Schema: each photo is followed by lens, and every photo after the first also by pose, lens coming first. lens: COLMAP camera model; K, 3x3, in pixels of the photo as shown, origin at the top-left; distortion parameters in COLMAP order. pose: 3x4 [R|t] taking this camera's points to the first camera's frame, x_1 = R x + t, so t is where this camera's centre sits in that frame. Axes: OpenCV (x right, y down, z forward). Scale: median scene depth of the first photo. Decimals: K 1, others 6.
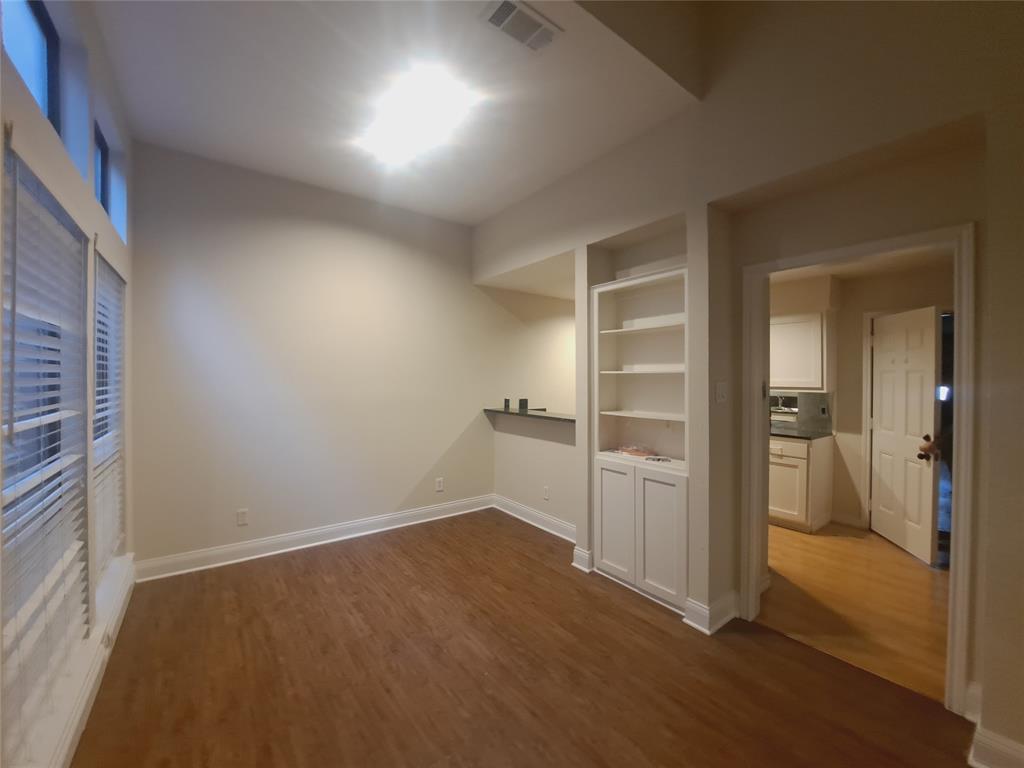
lens RADIAL K [[412.1, 0, 505.4], [0, 412.1, 380.1], [0, 0, 1]] dist [-0.016438, -0.001487]
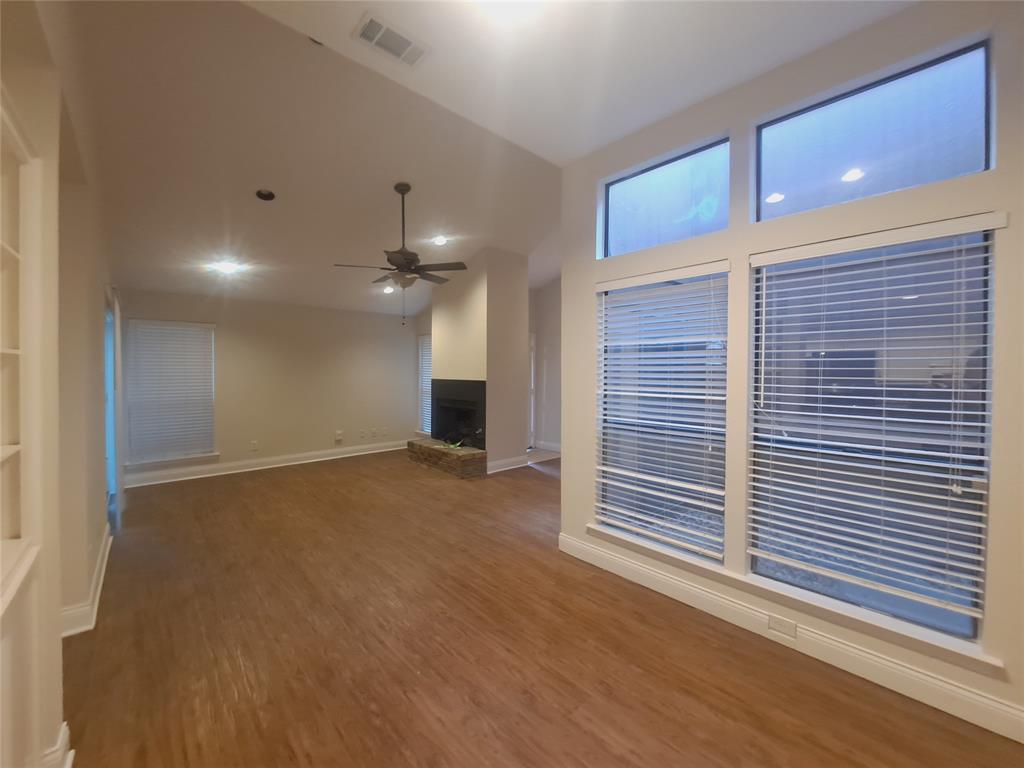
lens RADIAL K [[412.1, 0, 505.8], [0, 412.1, 375.8], [0, 0, 1]] dist [-0.016438, -0.001487]
pose [[-0.994615, -0.010411, -0.103115, -0.108265], [-0.012206, 0.999785, 0.016788, -0.008787], [0.102918, 0.017956, -0.994528, 1.469739]]
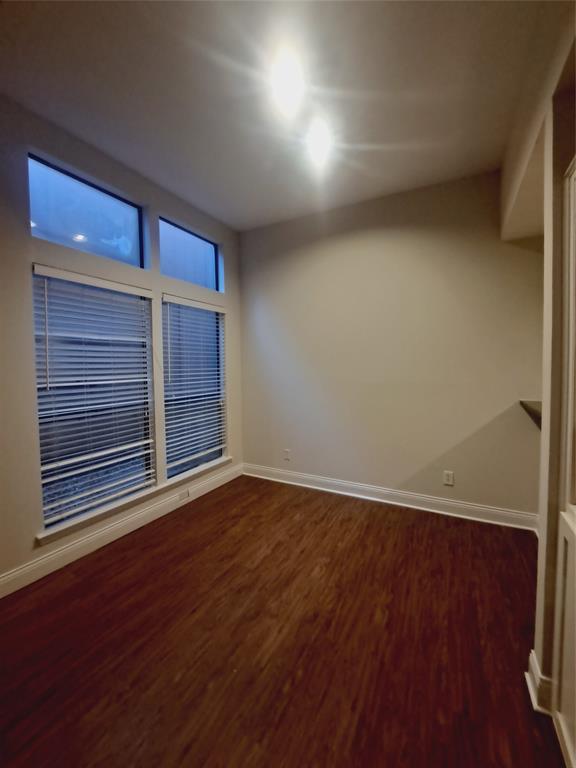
lens RADIAL K [[309.1, 0, 289.7], [0, 309.1, 374.4], [0, 0, 1]] dist [-0.016438, -0.001487]
pose [[0.432675, 0.023800, -0.901236, 0.469918], [0.003052, 0.999607, 0.027863, 0.003413], [0.901545, -0.014806, 0.432432, 0.606701]]
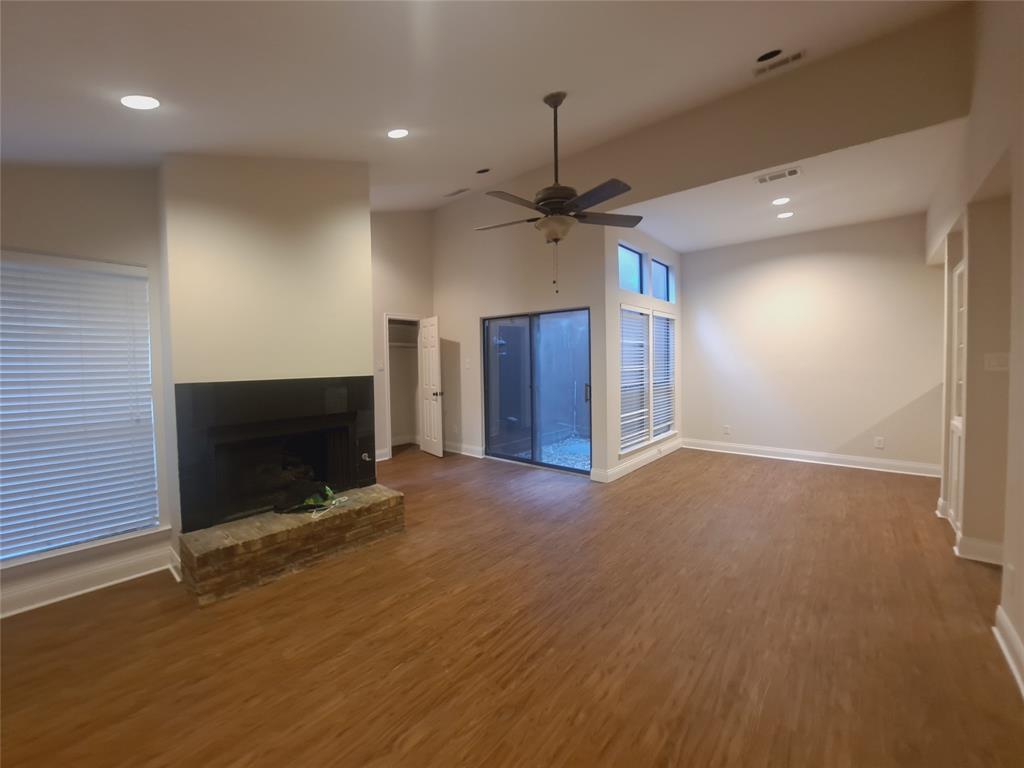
lens RADIAL K [[412.1, 0, 497.0], [0, 412.1, 375.9], [0, 0, 1]] dist [-0.016438, -0.001487]
pose [[0.209447, 0.026437, -0.977463, 1.200745], [0.009510, 0.999532, 0.029072, 0.017789], [0.977774, -0.015385, 0.209097, -0.544656]]
